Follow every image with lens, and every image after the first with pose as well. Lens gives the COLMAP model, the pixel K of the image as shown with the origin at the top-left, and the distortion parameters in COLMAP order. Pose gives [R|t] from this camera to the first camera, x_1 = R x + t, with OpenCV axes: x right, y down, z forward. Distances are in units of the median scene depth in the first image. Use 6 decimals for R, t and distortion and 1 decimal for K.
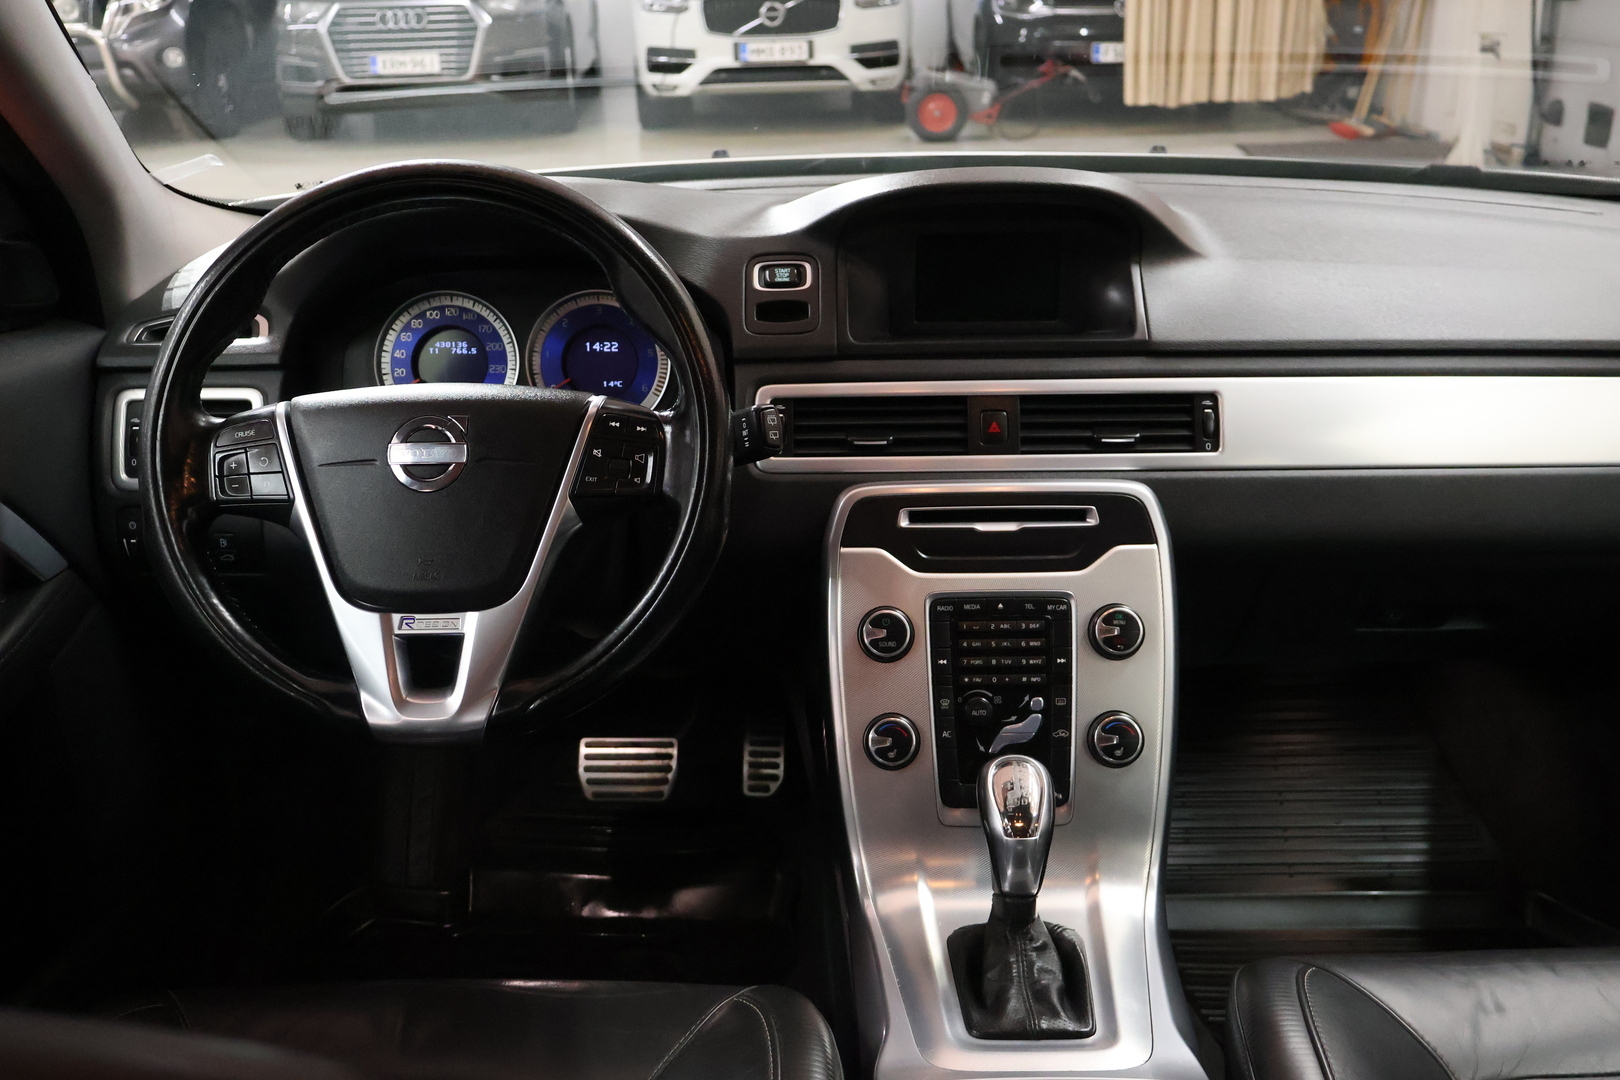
lens RADIAL K [[1611.4, 0, 810.9], [0, 1611.4, 539.3], [0, 0, 1]] dist [-0.012593, 0.000000]
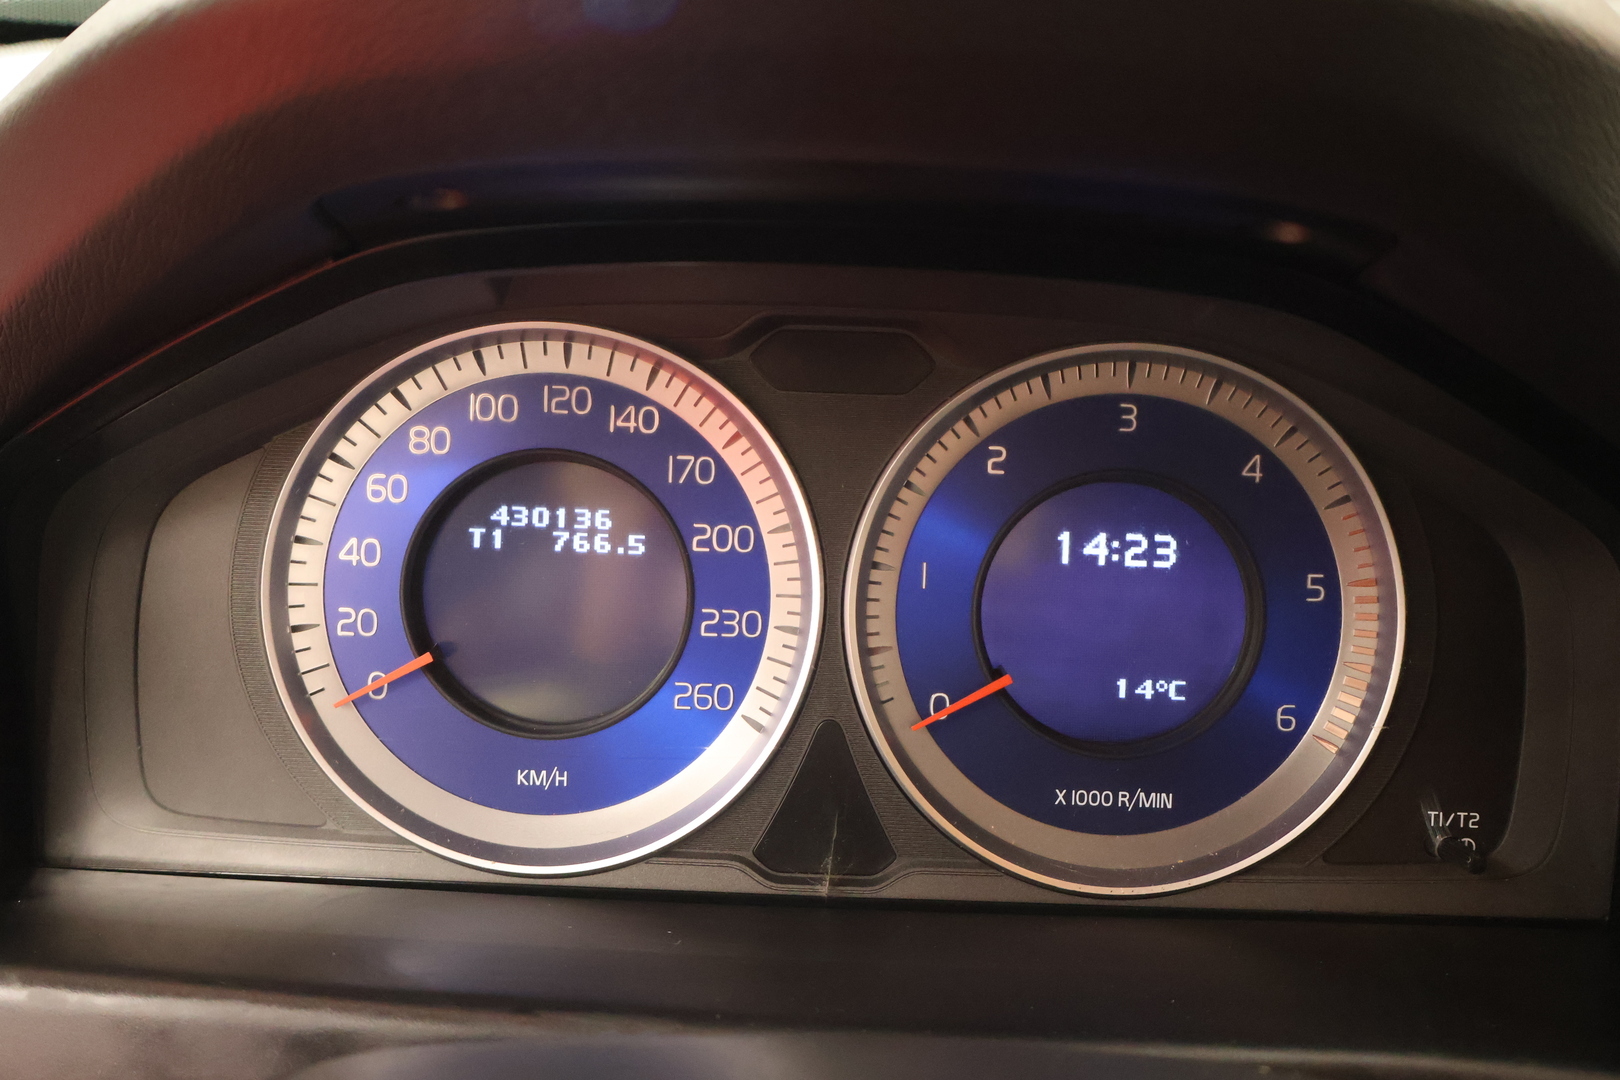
lens RADIAL K [[1965.8, 0, 808.9], [0, 1965.8, 539.6], [0, 0, 1]] dist [-0.033151, 0.000000]
pose [[0.998993, 0.039819, 0.020656, -0.189217], [-0.040038, 0.999145, 0.010316, -0.123400], [-0.020228, -0.011133, 0.999733, 0.679876]]
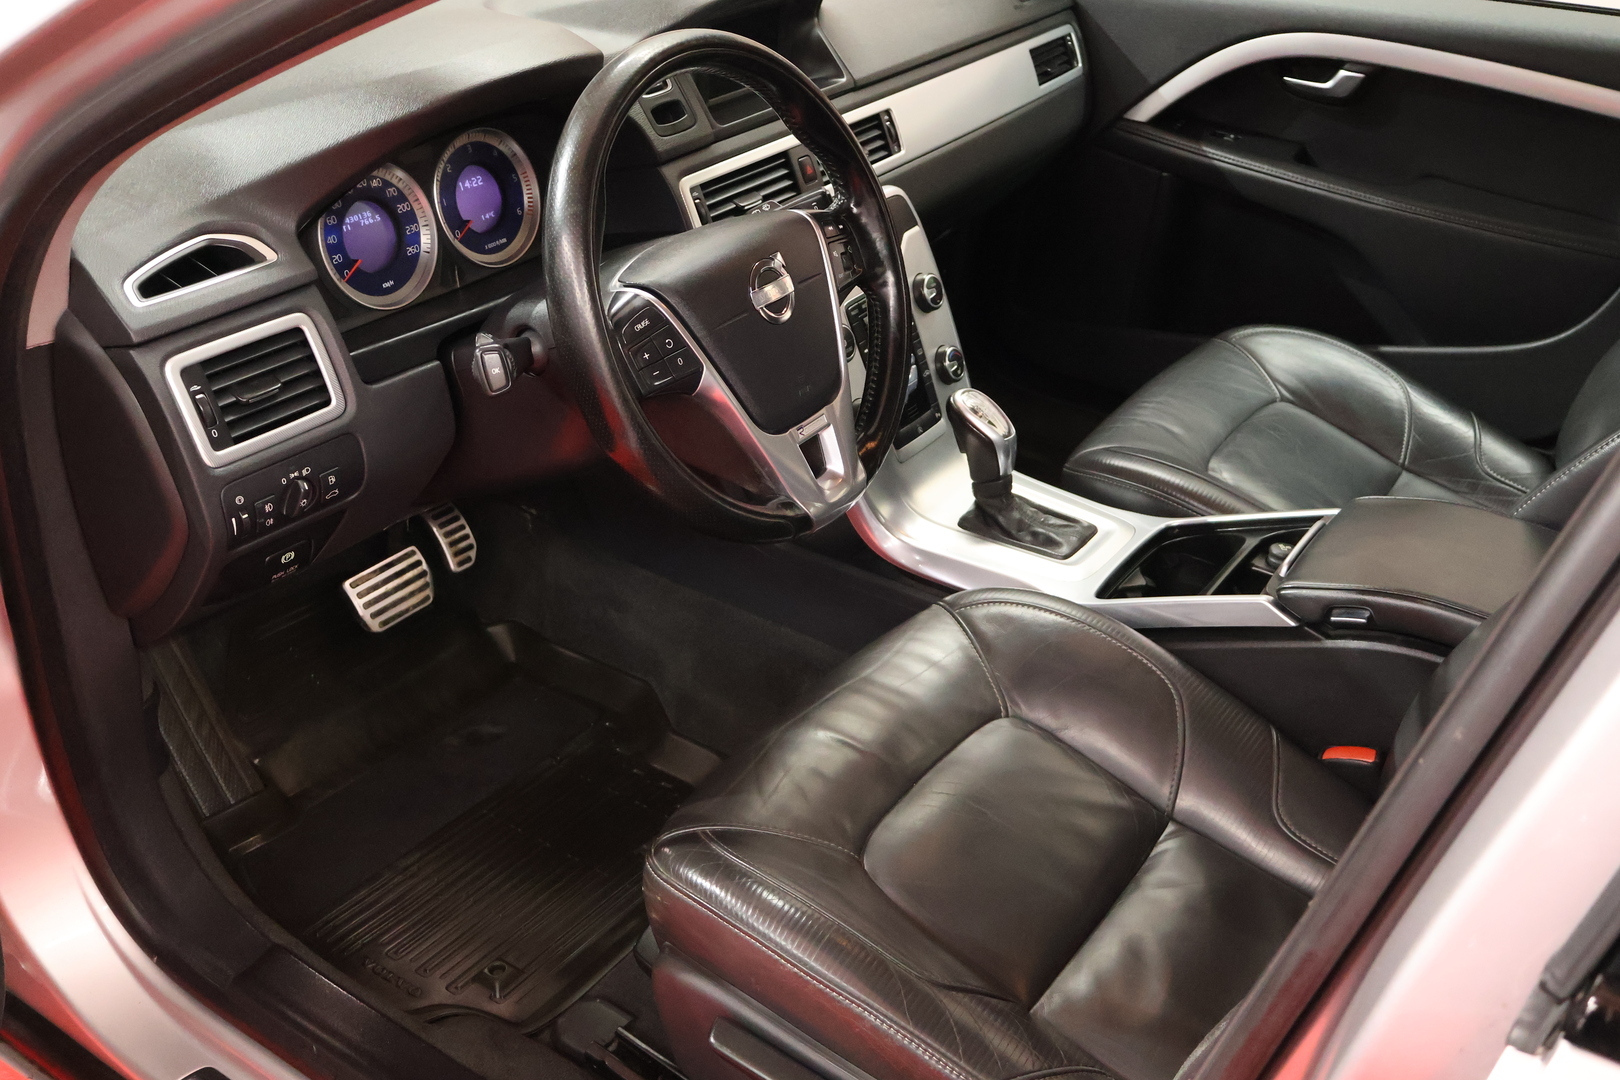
lens RADIAL K [[1611.4, 0, 809.4], [0, 1611.4, 538.8], [0, 0, 1]] dist [-0.012593, 0.000000]
pose [[0.552580, -0.394265, 0.734309, -0.869253], [0.228686, 0.918946, 0.321311, -0.193897], [-0.801473, -0.009624, 0.597954, 0.202729]]
